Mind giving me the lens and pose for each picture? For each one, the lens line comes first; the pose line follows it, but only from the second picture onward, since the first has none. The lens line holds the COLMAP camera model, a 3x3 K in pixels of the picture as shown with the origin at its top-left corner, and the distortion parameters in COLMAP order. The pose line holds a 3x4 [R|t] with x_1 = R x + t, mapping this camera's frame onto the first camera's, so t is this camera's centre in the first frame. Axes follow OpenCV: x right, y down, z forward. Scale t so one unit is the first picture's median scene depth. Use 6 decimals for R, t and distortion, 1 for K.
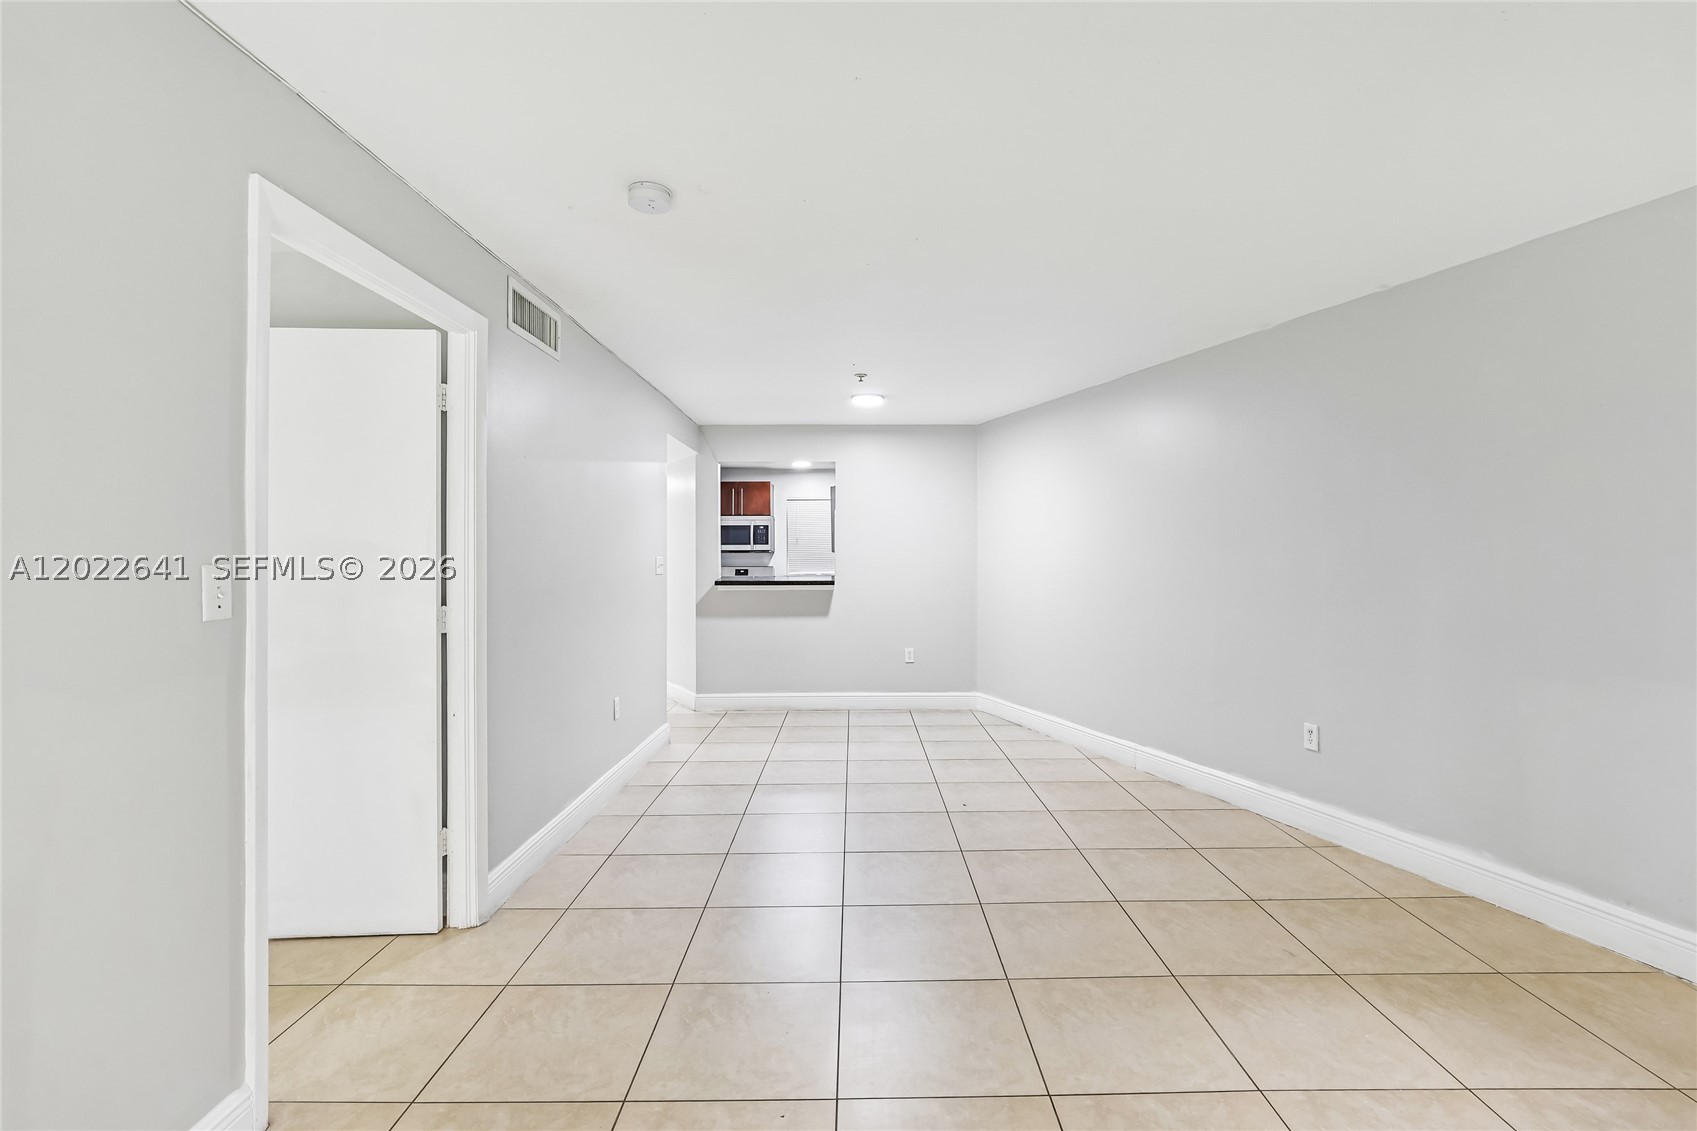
lens RADIAL K [[776.5, 0, 859.7], [0, 776.5, 556.2], [0, 0, 1]] dist [-0.011415, 0.001903]
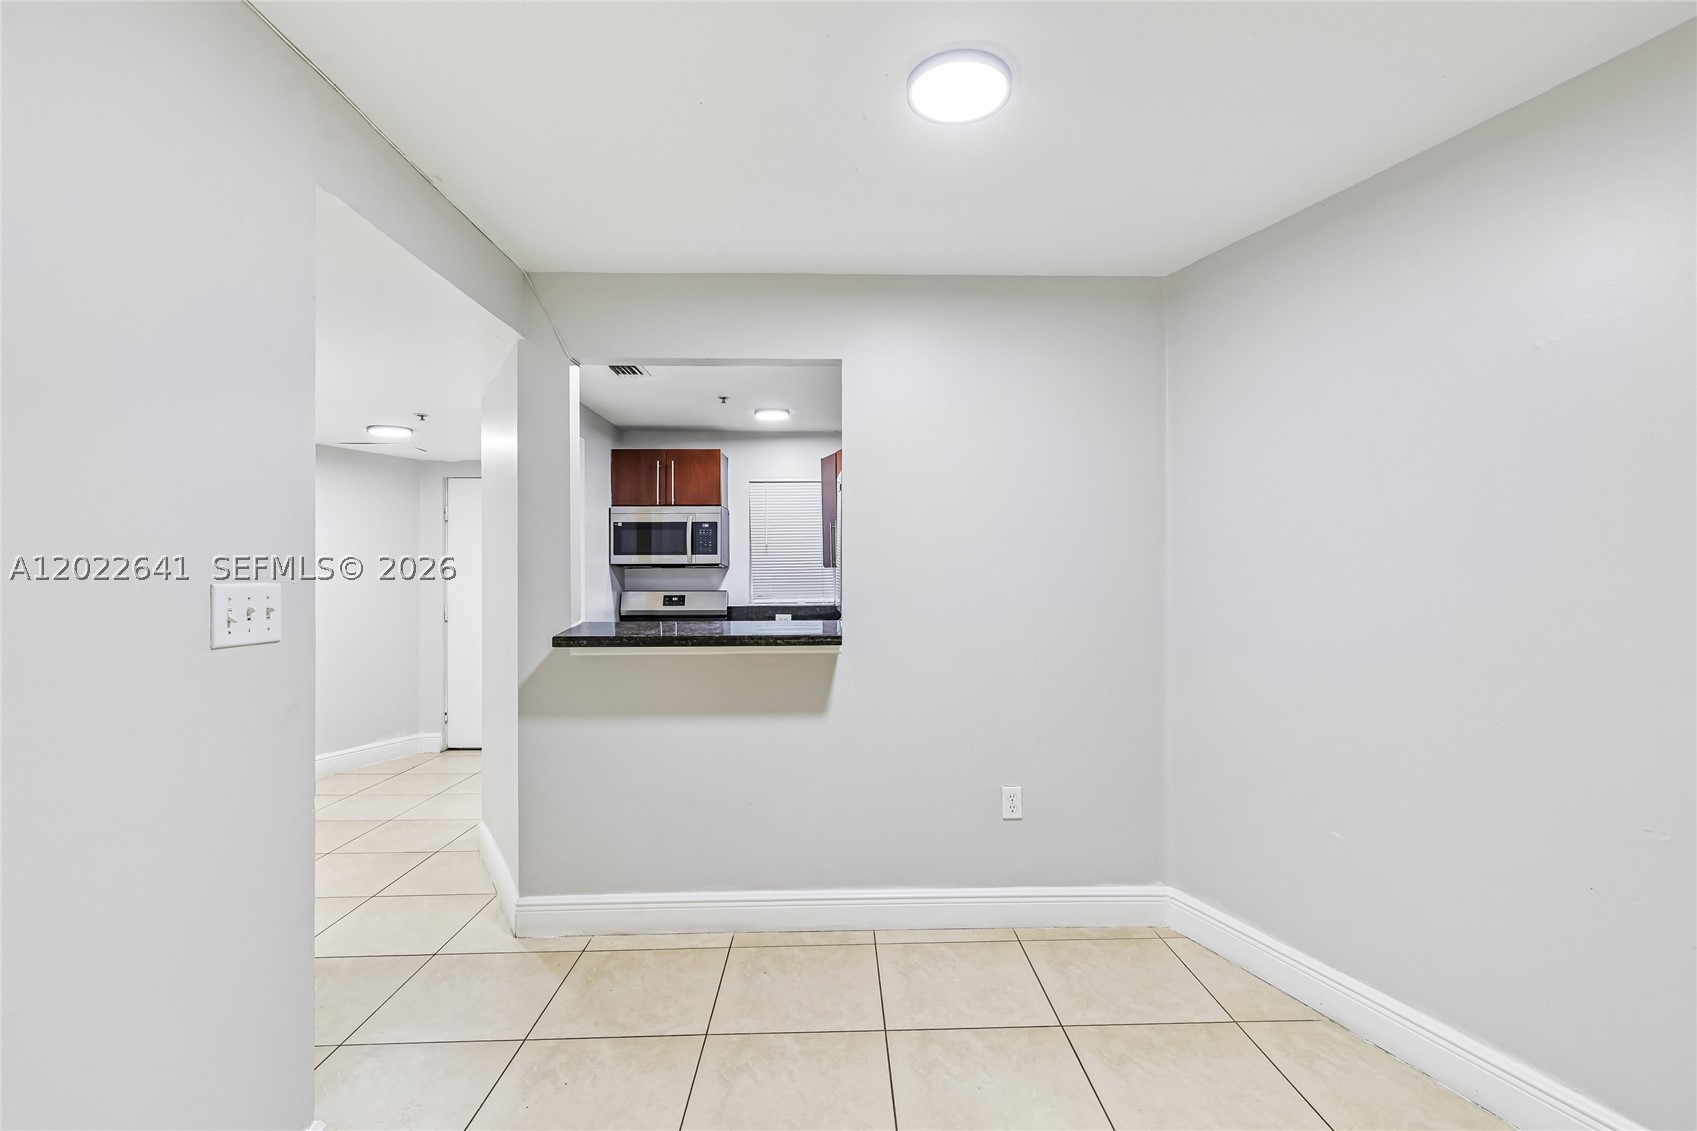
lens RADIAL K [[776.5, 0, 855.2], [0, 776.5, 574.6], [0, 0, 1]] dist [-0.011415, 0.001903]
pose [[0.999820, 0.000917, 0.018972, -0.034086], [-0.000970, 0.999996, 0.002748, -0.001907], [-0.018970, -0.002766, 0.999816, 0.590058]]
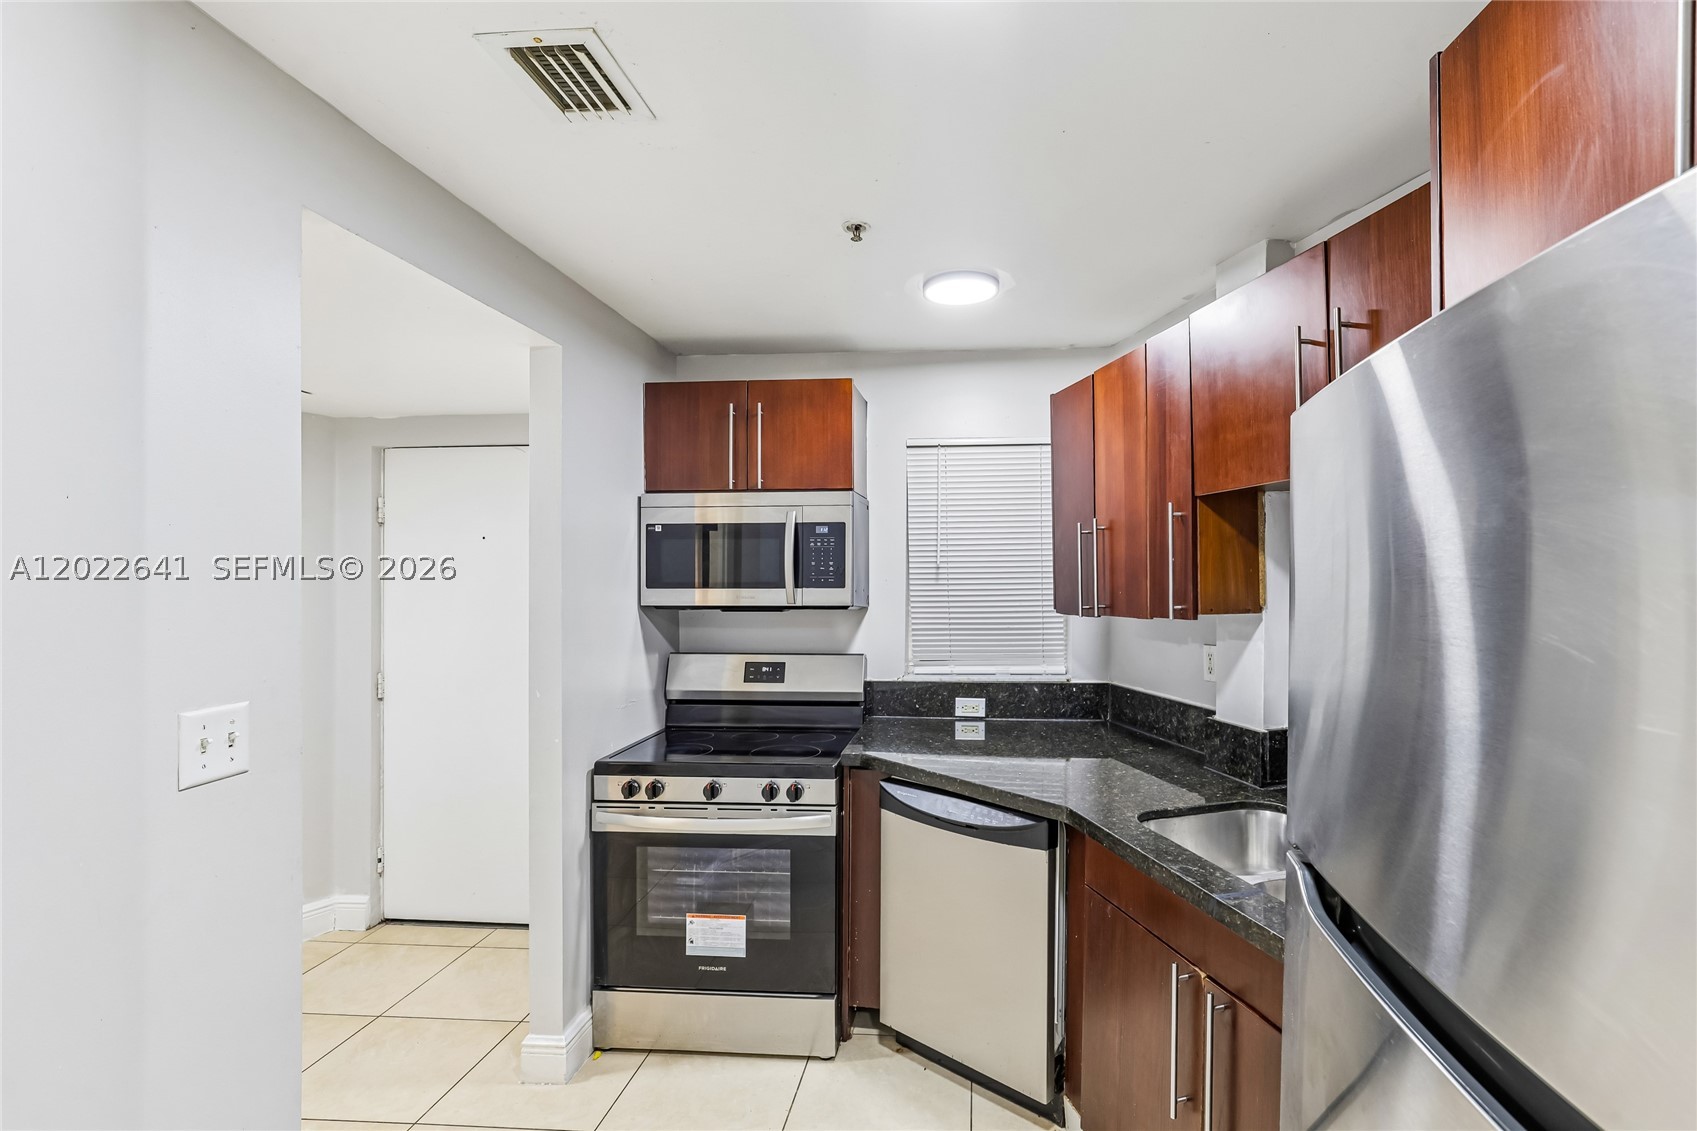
lens RADIAL K [[776.5, 0, 919.8], [0, 776.5, 591.4], [0, 0, 1]] dist [-0.011415, 0.001903]
pose [[0.996731, 0.006292, -0.080549, -0.094434], [-0.004640, 0.999775, 0.020680, -0.028840], [0.080661, -0.020238, 0.996536, 1.026630]]
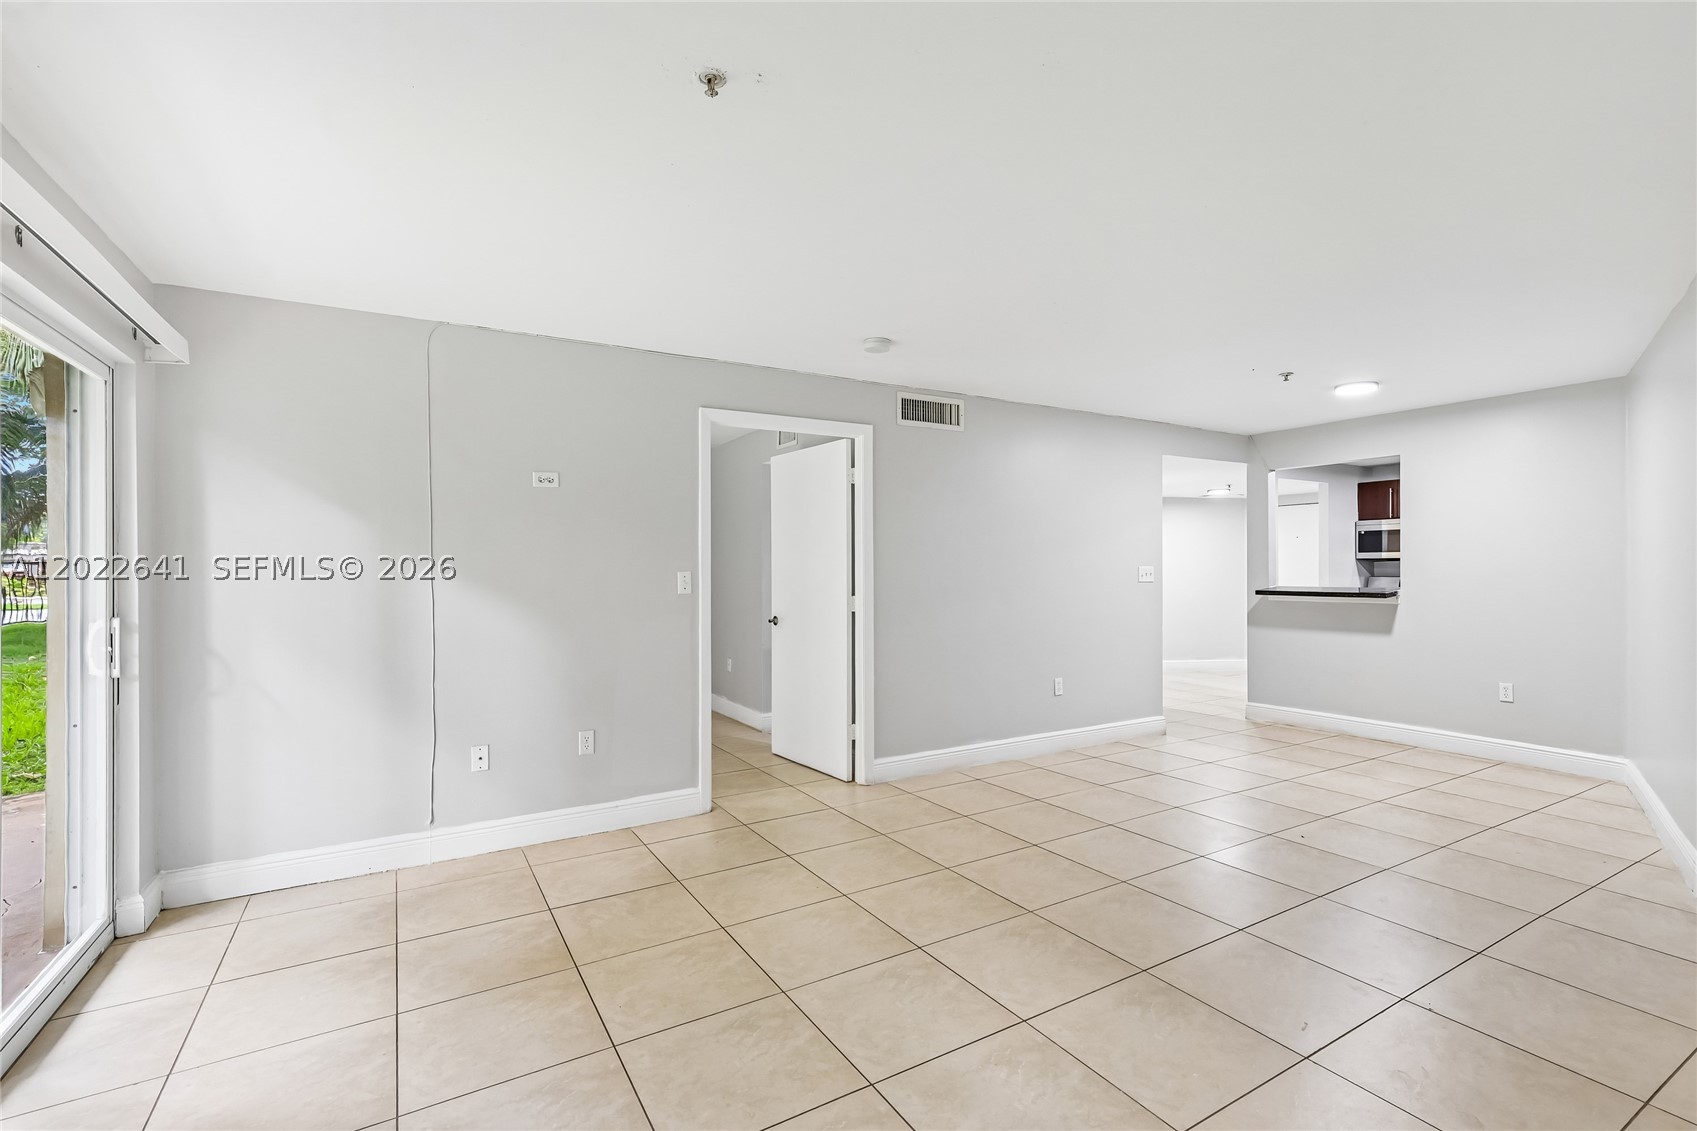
lens RADIAL K [[776.5, 0, 862.0], [0, 776.5, 566.3], [0, 0, 1]] dist [-0.011415, 0.001903]
pose [[0.509754, -0.002718, -0.860316, 0.416508], [0.004339, 0.999990, -0.000589, -0.000571], [0.860310, -0.003433, 0.509760, 0.055003]]
